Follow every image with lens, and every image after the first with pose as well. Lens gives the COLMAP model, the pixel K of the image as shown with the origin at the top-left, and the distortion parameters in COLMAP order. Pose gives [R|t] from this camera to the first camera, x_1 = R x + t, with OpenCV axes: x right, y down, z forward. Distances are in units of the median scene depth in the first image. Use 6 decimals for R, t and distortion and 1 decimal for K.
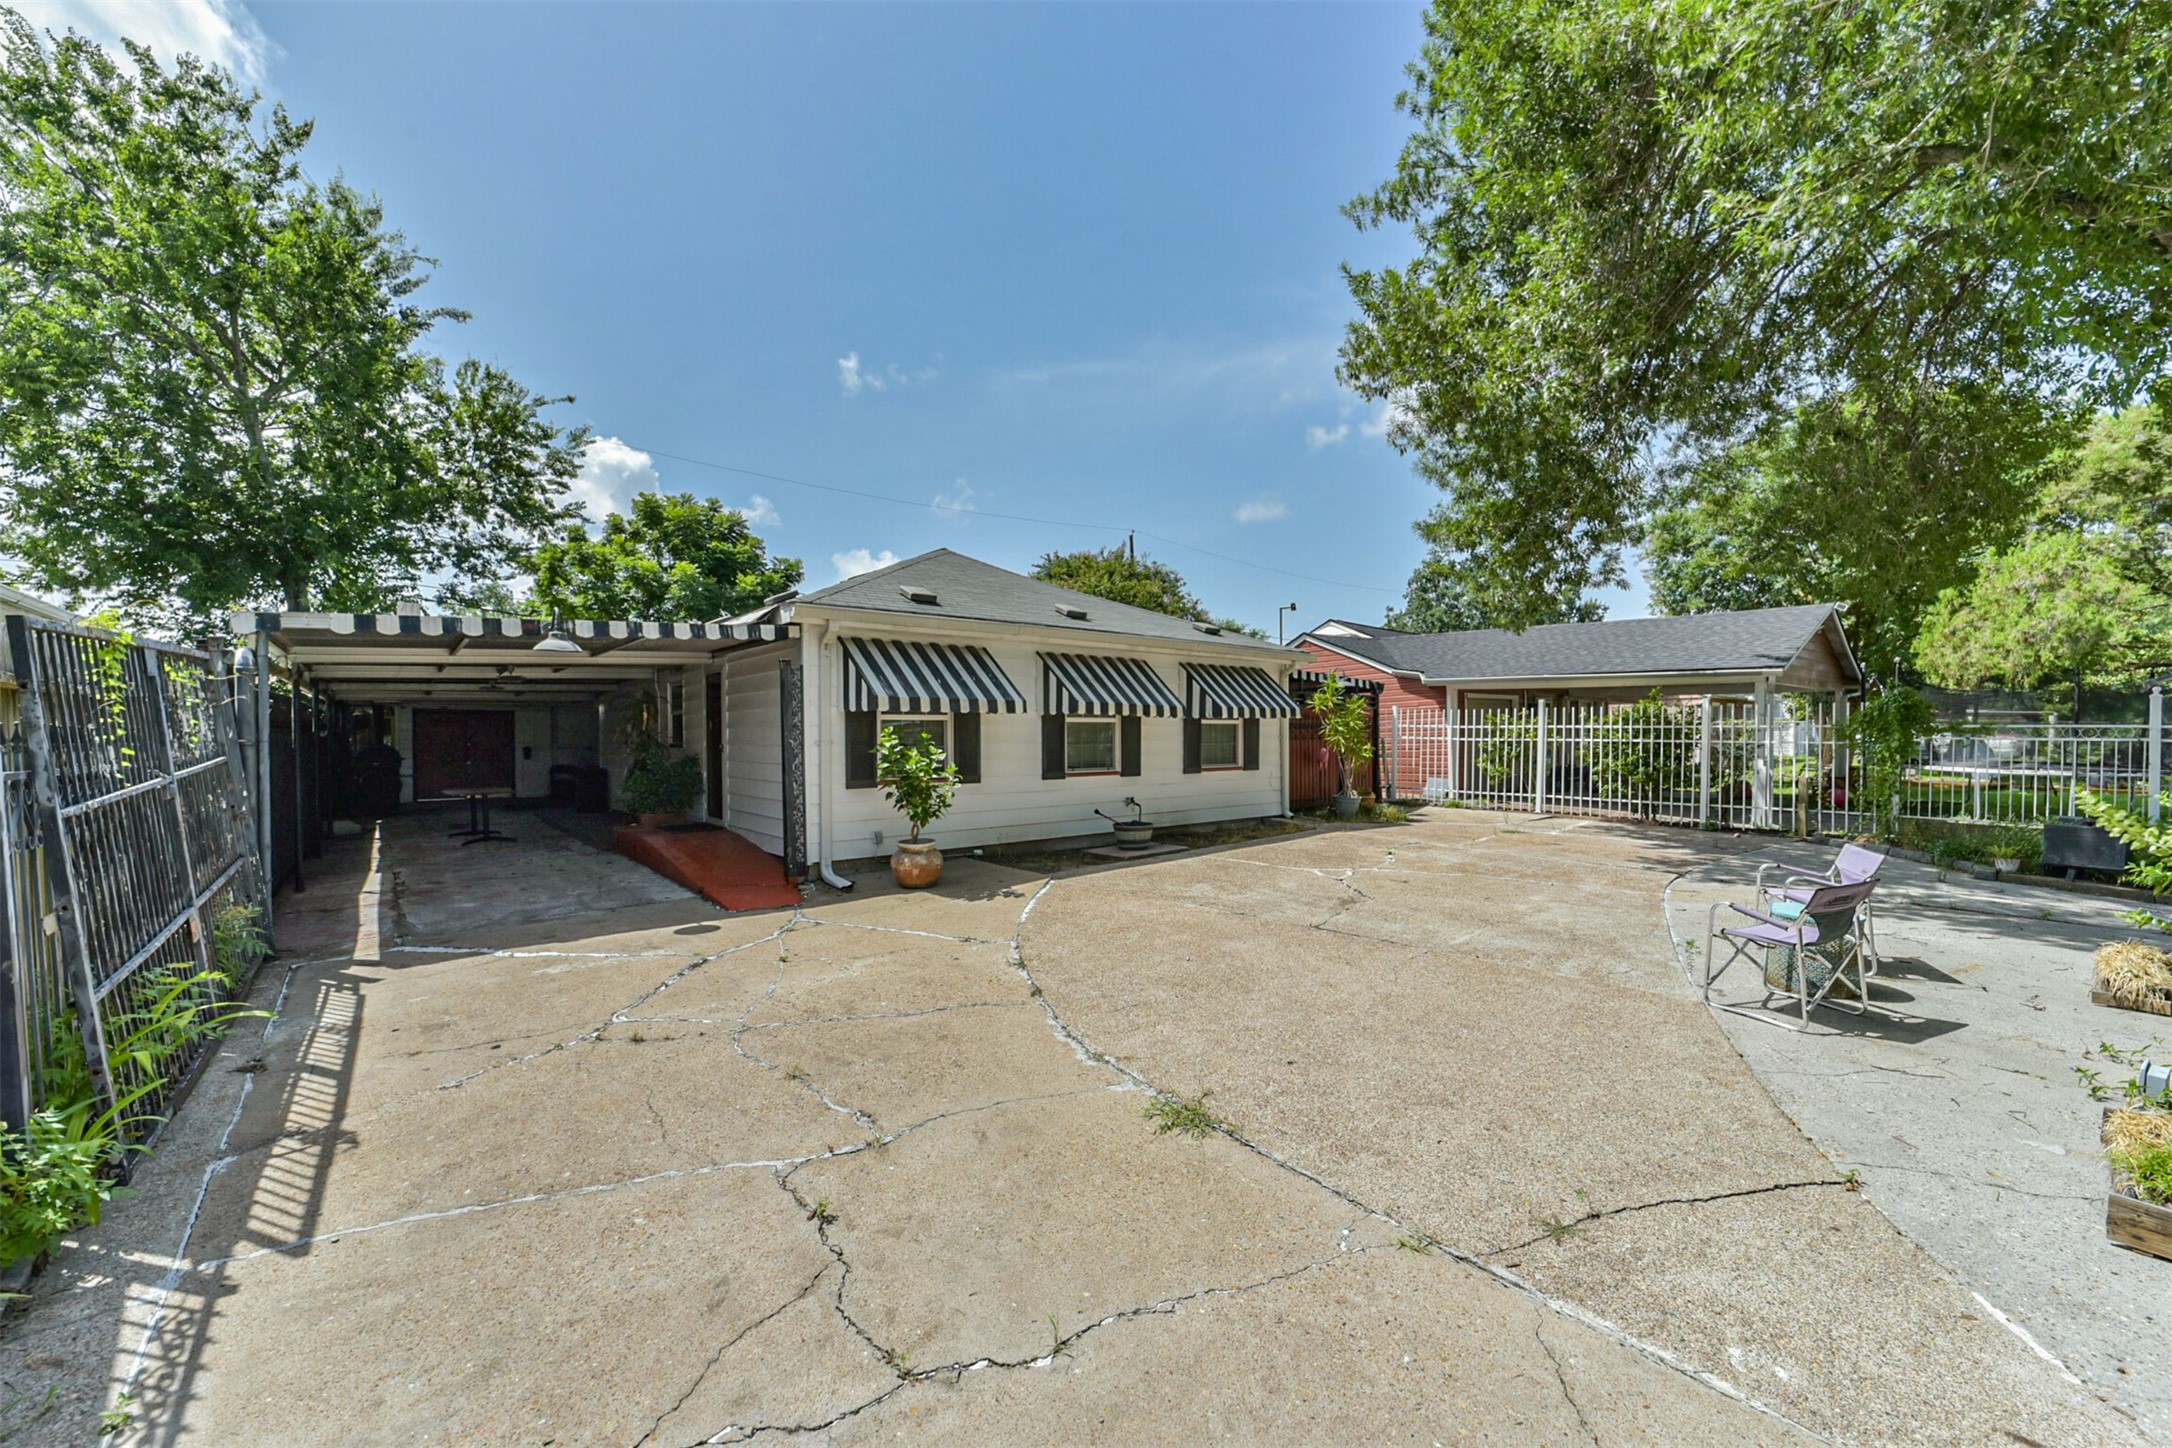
lens RADIAL K [[843.9, 0, 1090.9], [0, 843.9, 742.7], [0, 0, 1]] dist [-0.020677, 0.005694]
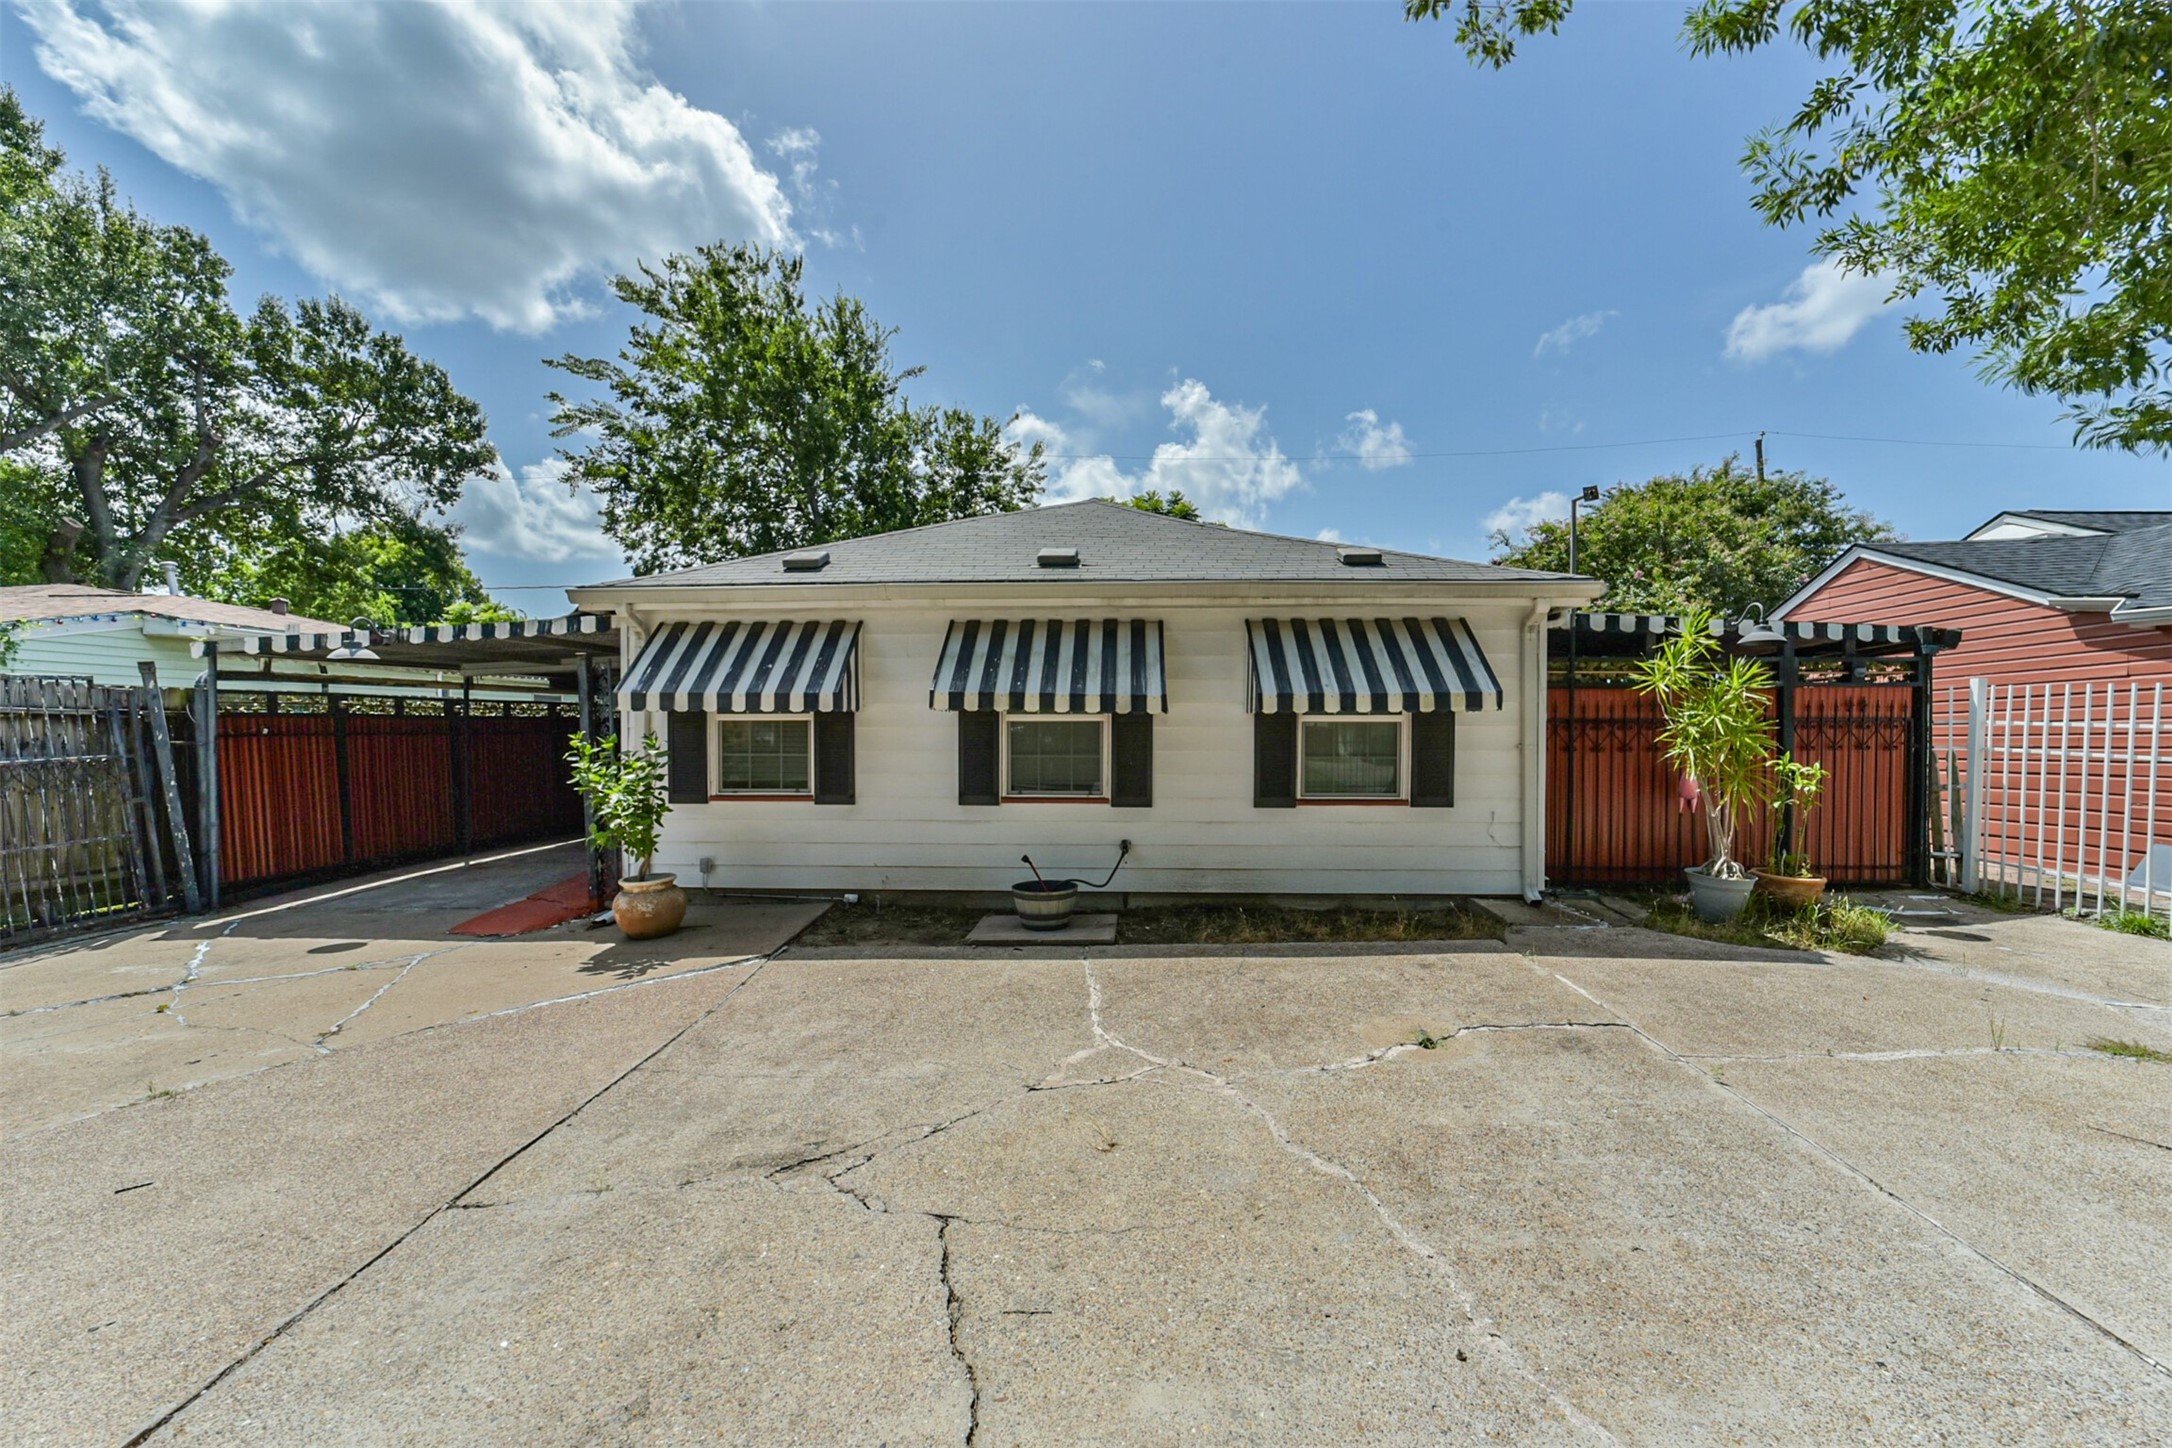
lens RADIAL K [[843.9, 0, 1090.9], [0, 843.9, 742.7], [0, 0, 1]] dist [-0.020677, 0.005694]
pose [[0.732128, 0.015611, -0.680988, 0.477963], [-0.009587, 0.999874, 0.012615, -0.016749], [0.681099, -0.002707, 0.732186, 0.546433]]
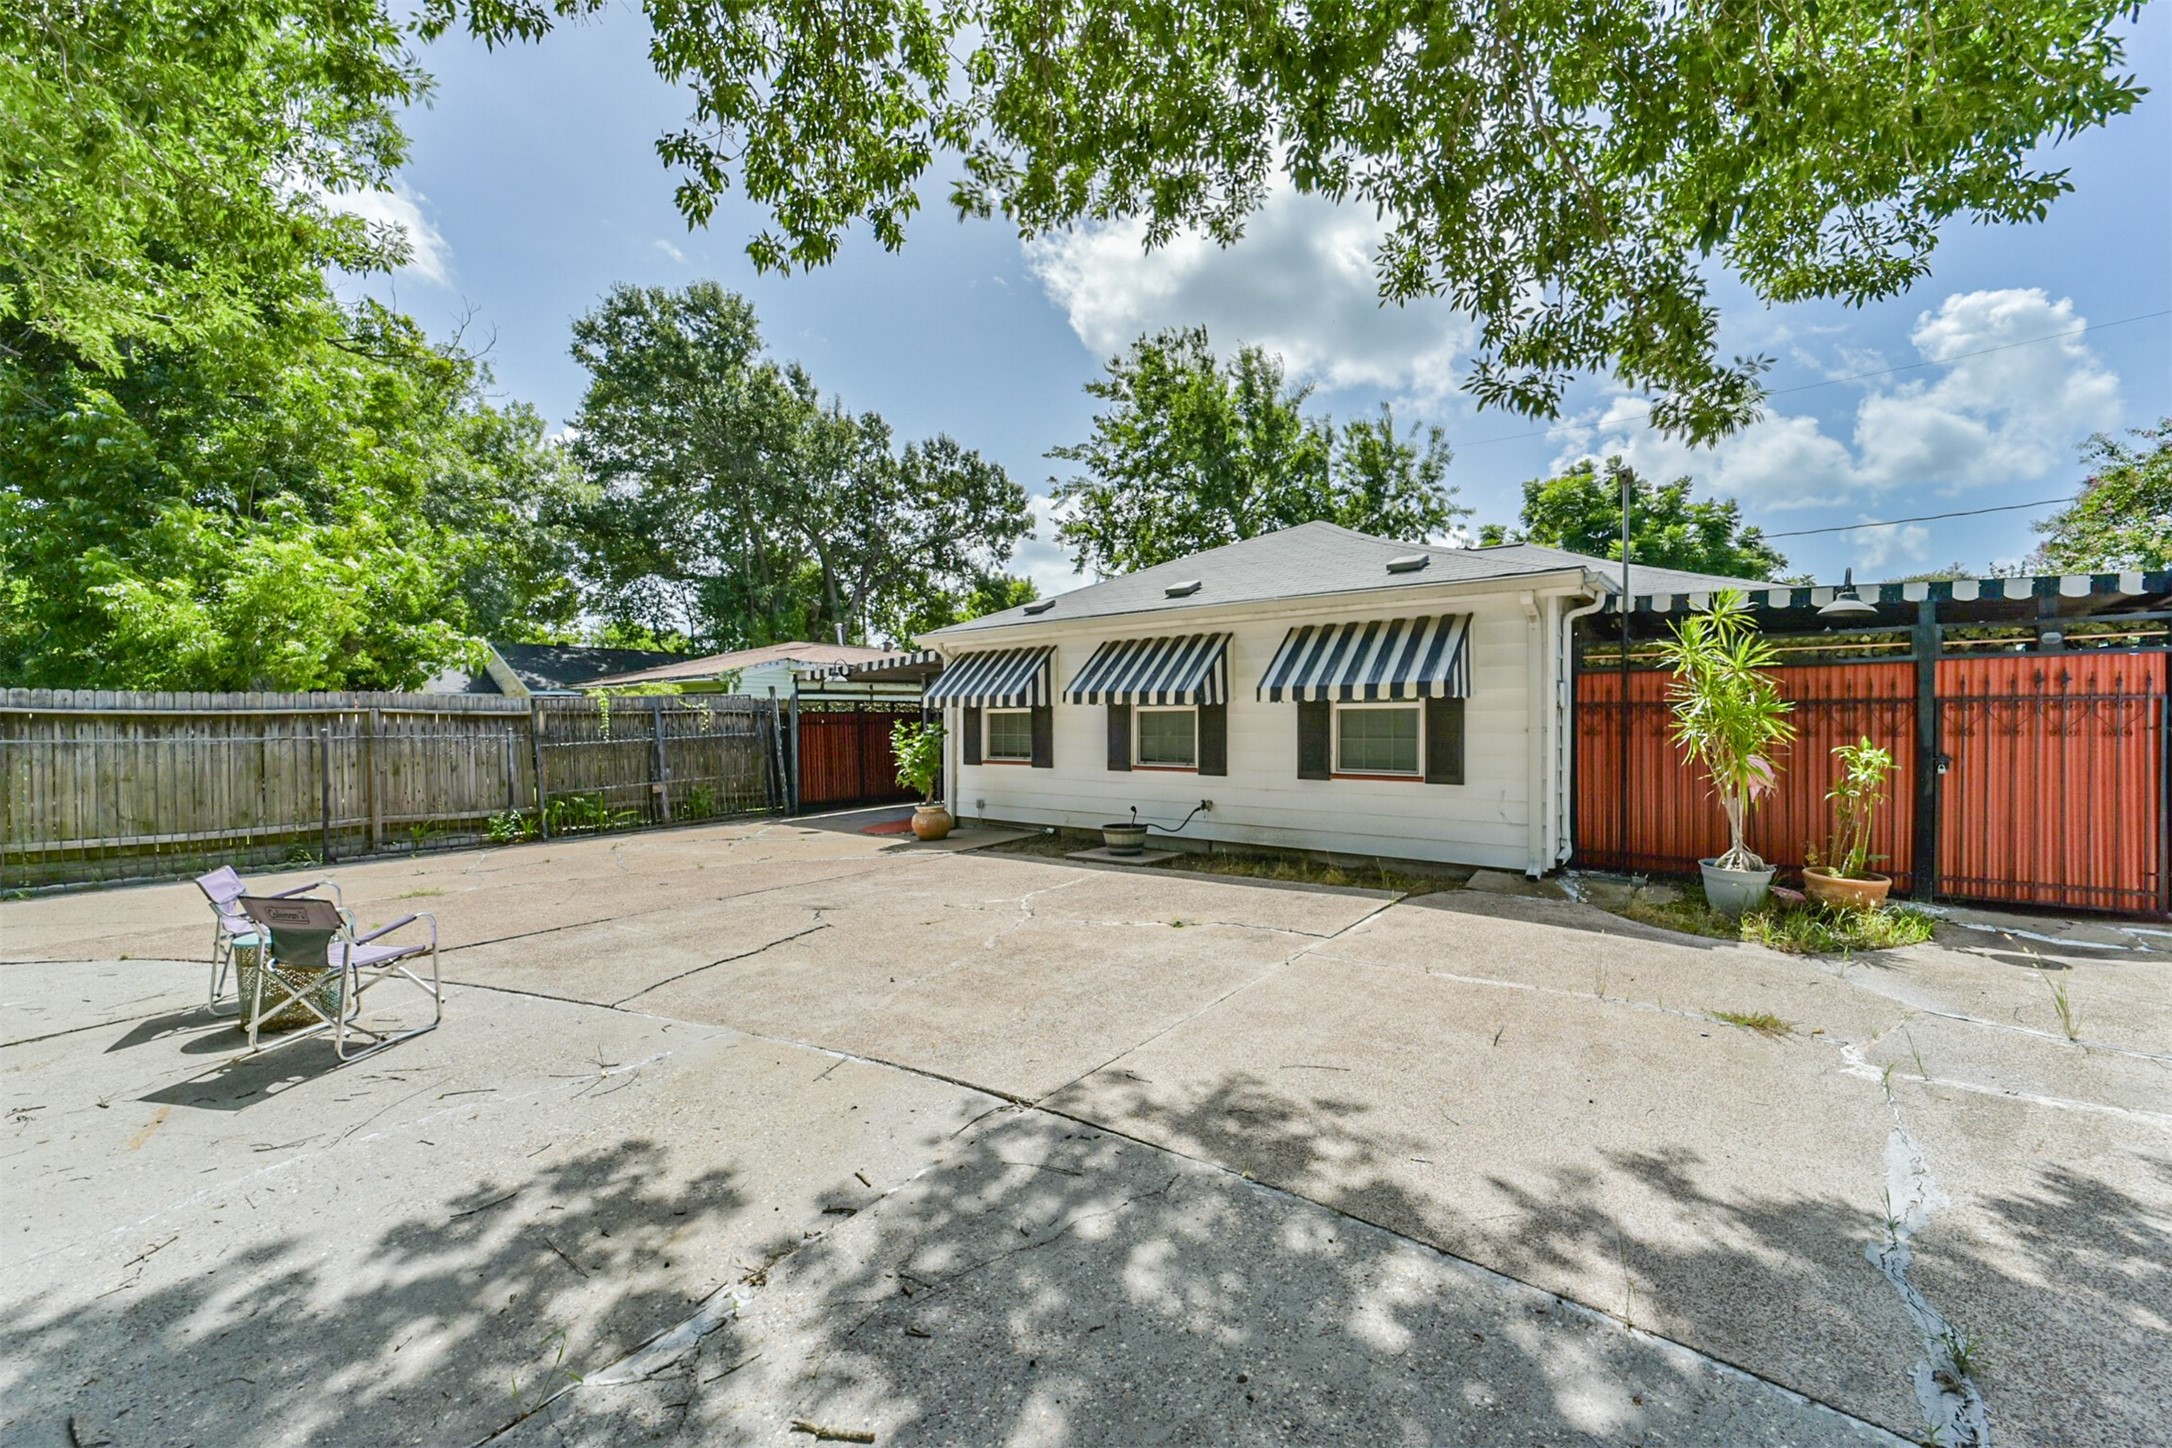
lens RADIAL K [[827.7, 0, 1086.0], [0, 827.7, 724.0], [0, 0, 1]] dist [-0.010228, -0.000055]
pose [[0.193811, 0.004136, -0.981030, 0.866755], [-0.006902, 0.999972, 0.002852, -0.012952], [0.981015, 0.006219, 0.193835, 0.760915]]
